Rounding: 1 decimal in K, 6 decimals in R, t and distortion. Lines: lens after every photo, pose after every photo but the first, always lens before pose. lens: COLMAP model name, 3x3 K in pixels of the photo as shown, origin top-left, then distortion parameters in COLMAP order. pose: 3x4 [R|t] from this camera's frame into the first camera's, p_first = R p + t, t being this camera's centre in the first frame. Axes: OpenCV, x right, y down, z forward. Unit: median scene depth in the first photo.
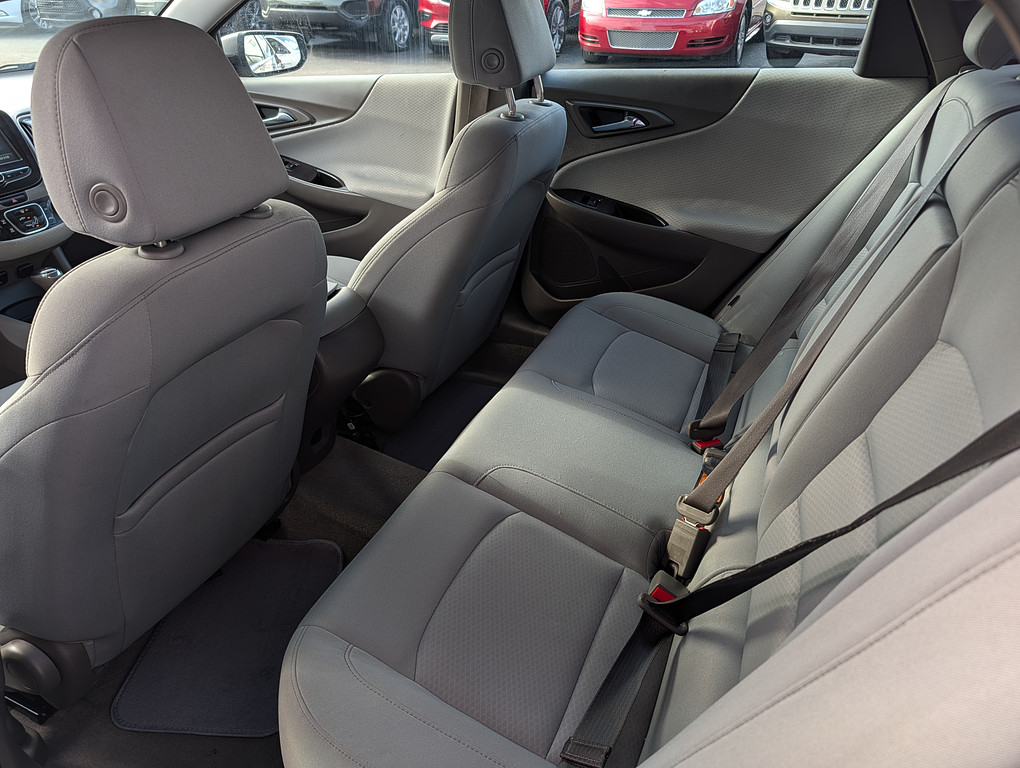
lens RADIAL K [[725.3, 0, 510.0], [0, 725.3, 384.0], [0, 0, 1]] dist [0.002977, -0.006274]
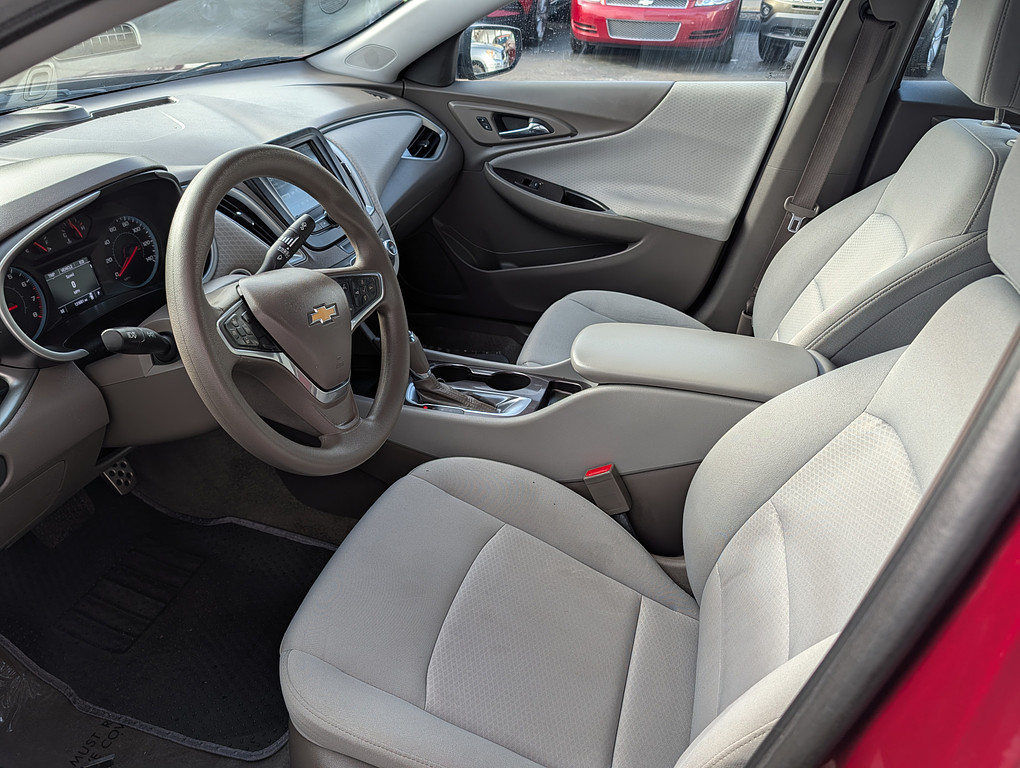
lens RADIAL K [[732.3, 0, 510.0], [0, 732.3, 384.0], [0, 0, 1]] dist [-0.000072, 0.000162]
pose [[0.992086, -0.037480, 0.119834, -0.134688], [0.035652, 0.999213, 0.017364, -0.024277], [-0.120391, -0.012954, 0.992642, 0.041774]]
